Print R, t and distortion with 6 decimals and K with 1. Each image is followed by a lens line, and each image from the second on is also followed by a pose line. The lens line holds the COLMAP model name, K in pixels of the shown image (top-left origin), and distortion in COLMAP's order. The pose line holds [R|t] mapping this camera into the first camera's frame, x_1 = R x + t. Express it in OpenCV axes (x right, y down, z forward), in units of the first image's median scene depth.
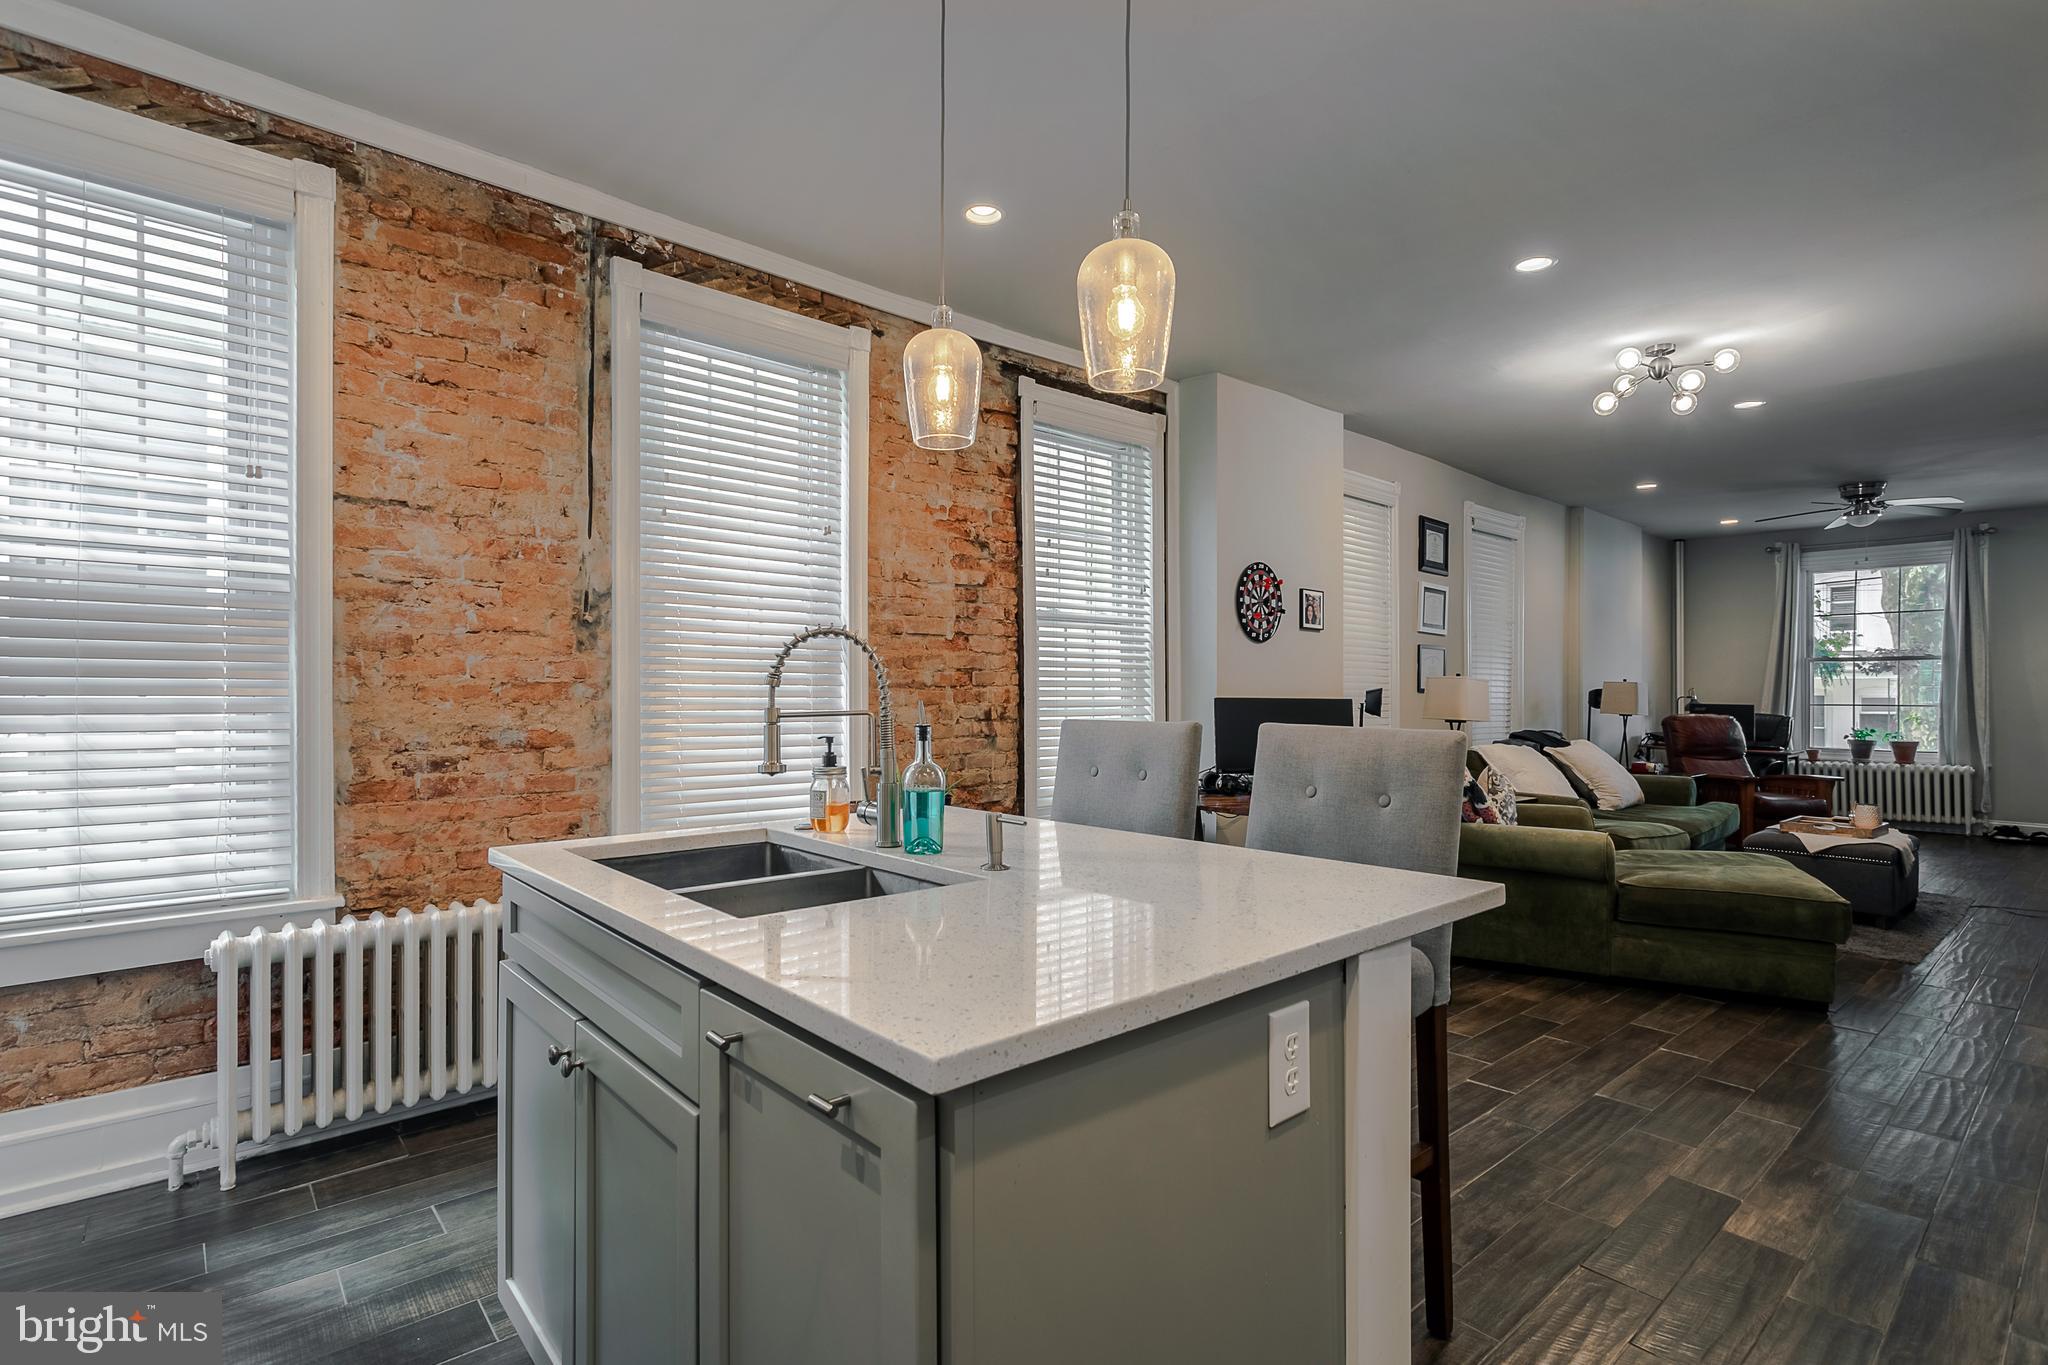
lens RADIAL K [[982.0, 0, 1044.0], [0, 982.0, 689.2], [0, 0, 1]] dist [0.002997, 0.000607]
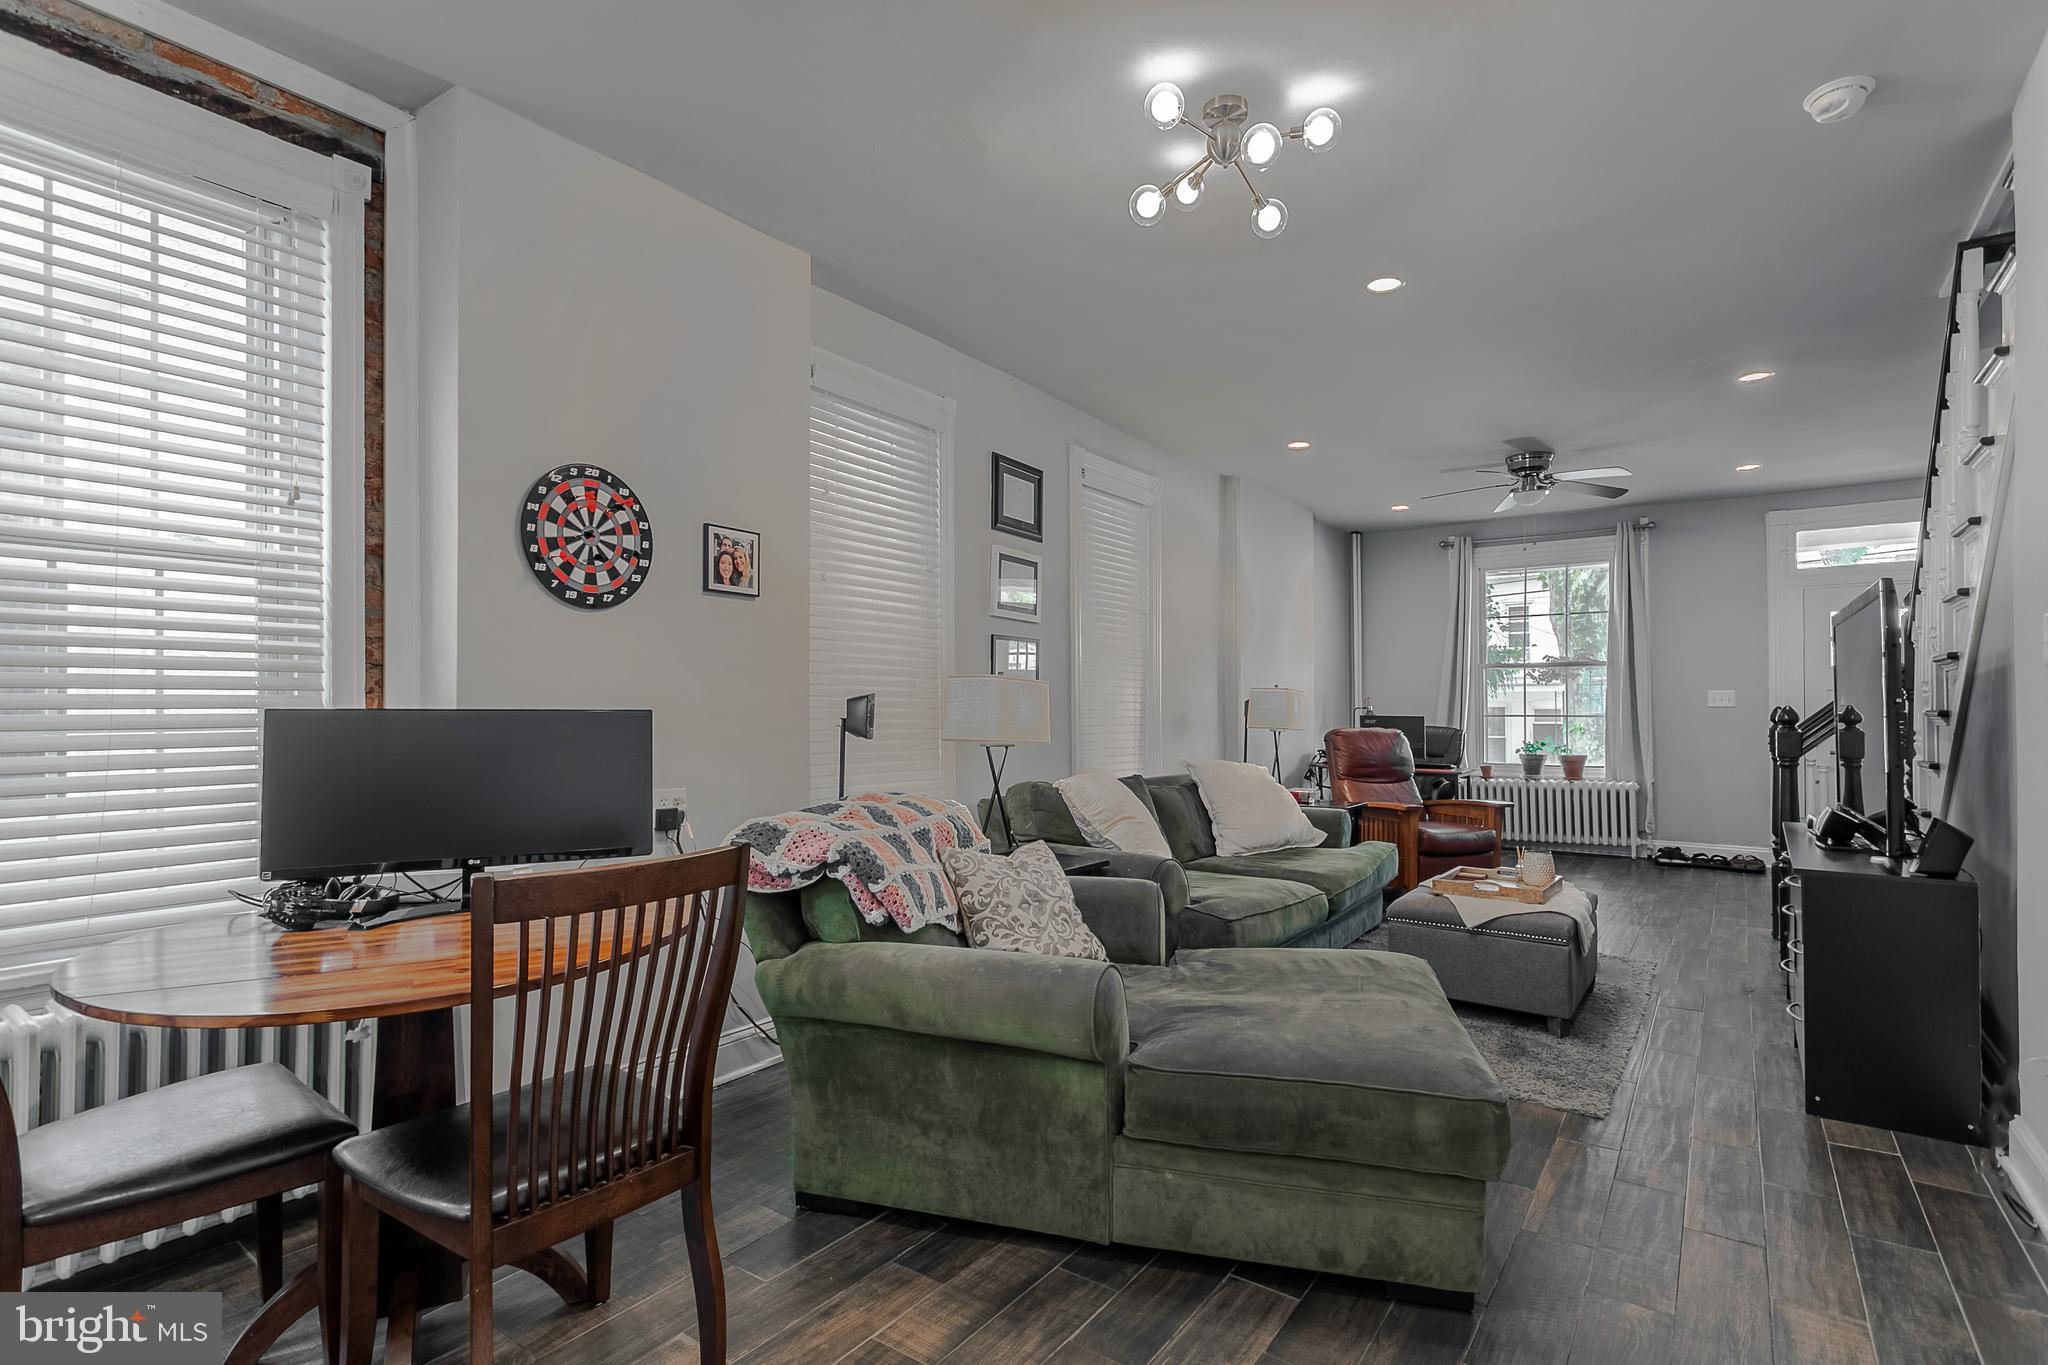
lens RADIAL K [[982.0, 0, 1042.8], [0, 982.0, 691.2], [0, 0, 1]] dist [0.002997, 0.000607]
pose [[0.973916, -0.000778, 0.226906, 0.253566], [0.003826, 0.999908, -0.012992, 0.004746], [-0.226875, 0.013522, 0.973830, 0.300058]]
